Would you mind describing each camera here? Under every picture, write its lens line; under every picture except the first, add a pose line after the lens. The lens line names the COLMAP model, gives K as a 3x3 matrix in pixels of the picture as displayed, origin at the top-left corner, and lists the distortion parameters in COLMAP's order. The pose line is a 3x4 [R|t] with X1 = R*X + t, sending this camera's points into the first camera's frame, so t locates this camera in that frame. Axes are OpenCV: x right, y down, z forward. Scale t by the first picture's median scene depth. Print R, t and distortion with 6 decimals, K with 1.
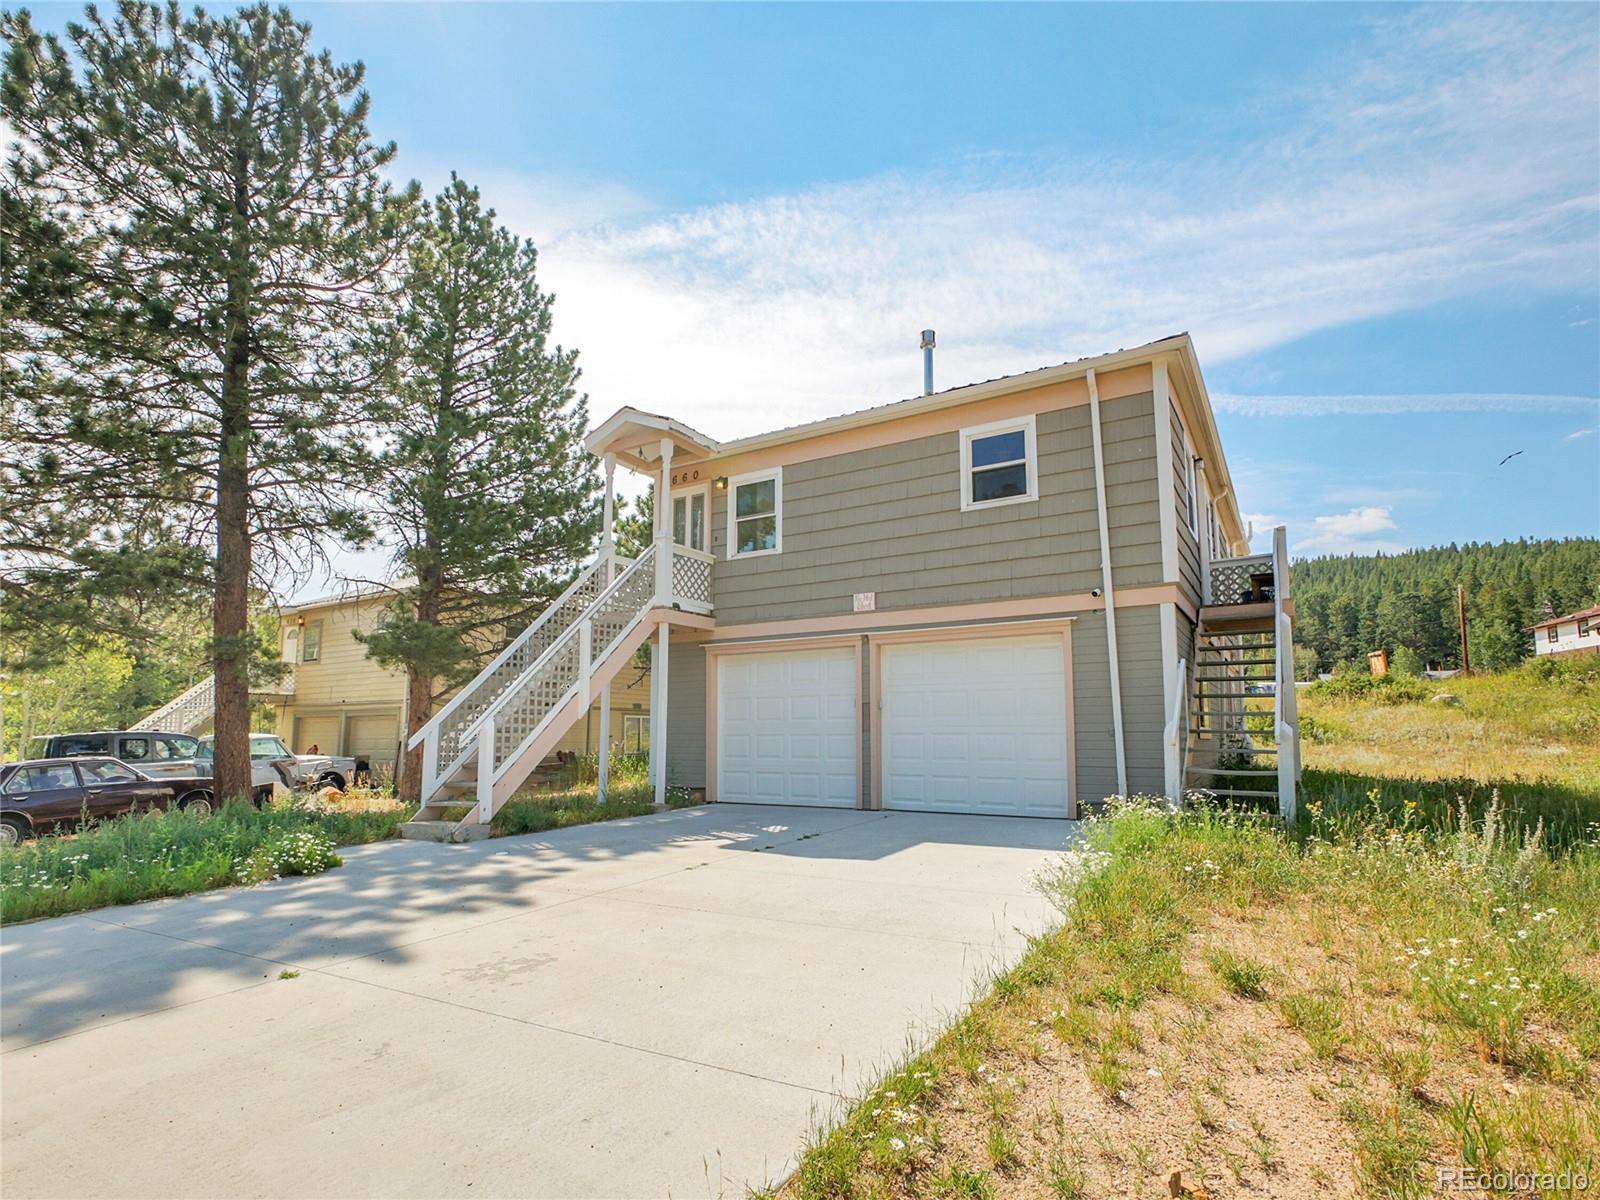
lens RADIAL K [[899.5, 0, 791.0], [0, 899.5, 631.7], [0, 0, 1]] dist [0.013057, -0.010961]
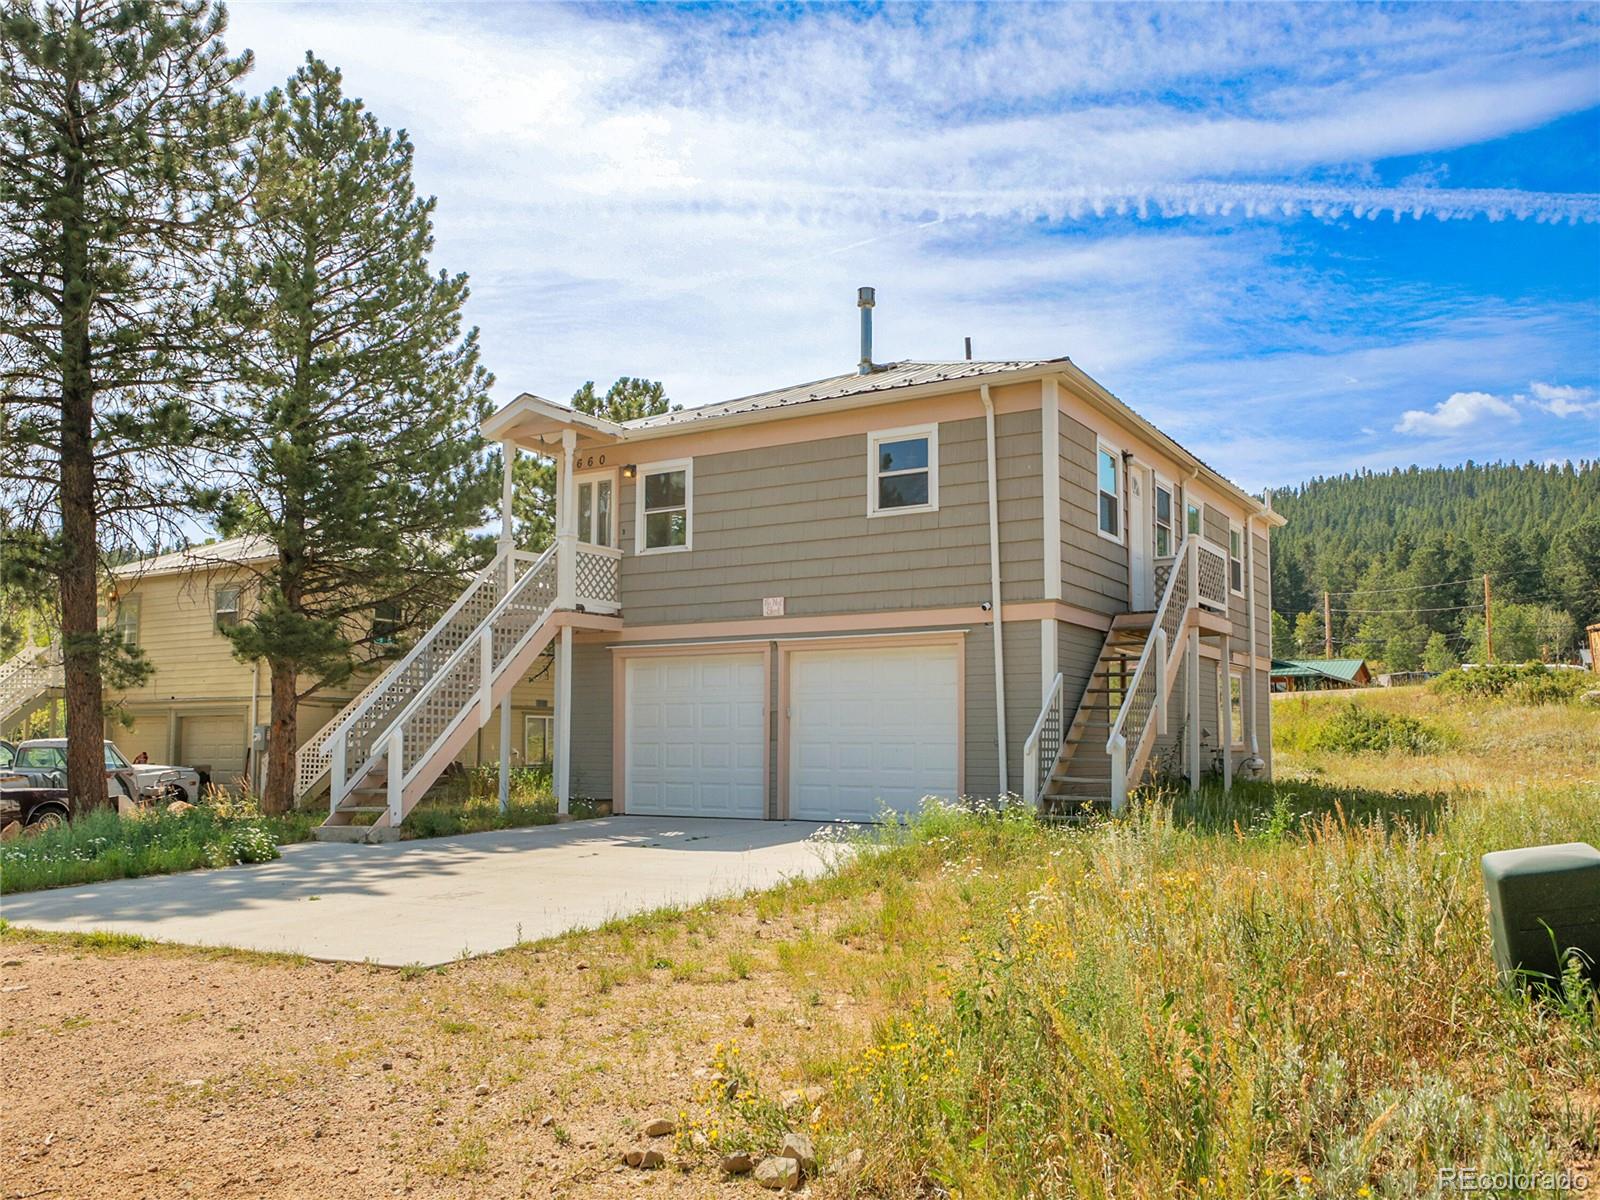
lens RADIAL K [[1454.2, 0, 791.9], [0, 1454.2, 648.9], [0, 0, 1]] dist [0.013767, 0.009081]
pose [[0.999996, 0.002594, 0.000729, 0.091894], [-0.002629, 0.998586, 0.053089, -0.064895], [-0.000590, -0.053091, 0.998590, -0.517095]]
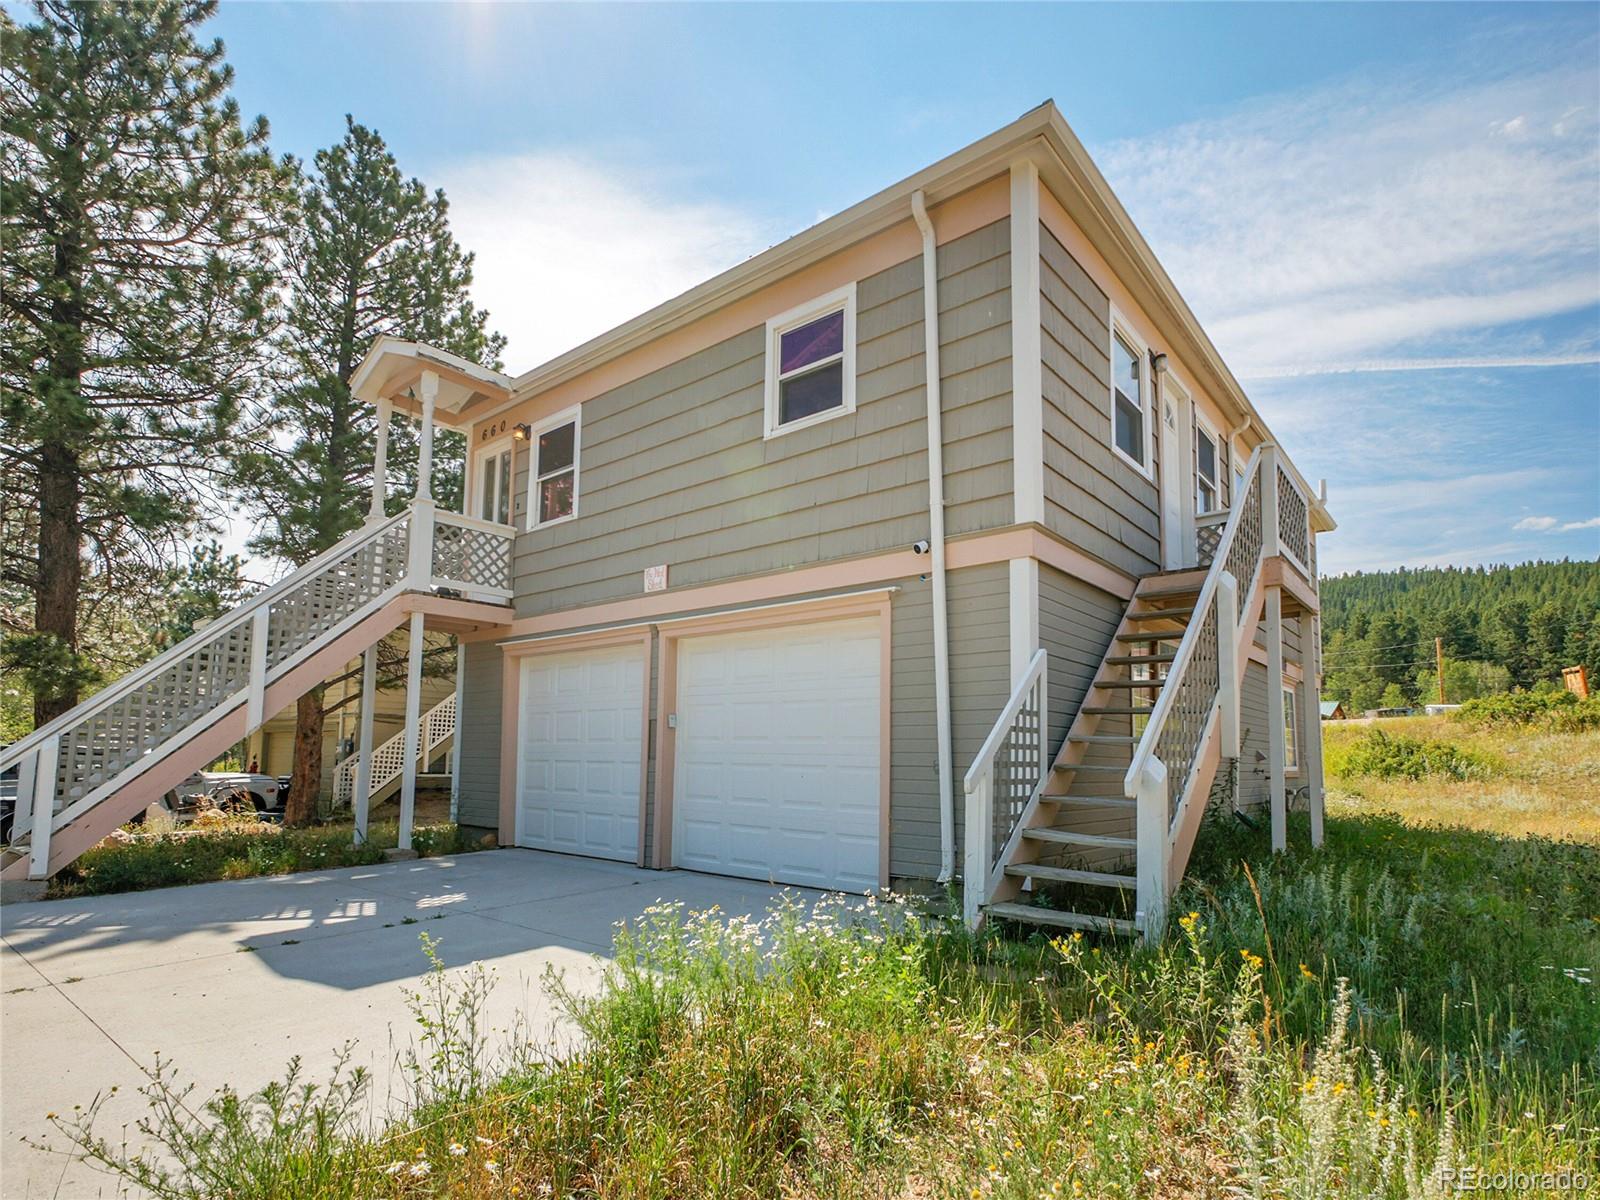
lens RADIAL K [[899.5, 0, 771.8], [0, 899.5, 680.6], [0, 0, 1]] dist [0.013057, -0.010961]
pose [[0.986083, 0.000119, -0.166254, 0.268290], [0.005011, 0.999524, 0.030436, 0.024503], [0.166179, -0.030846, 0.985613, 0.278505]]
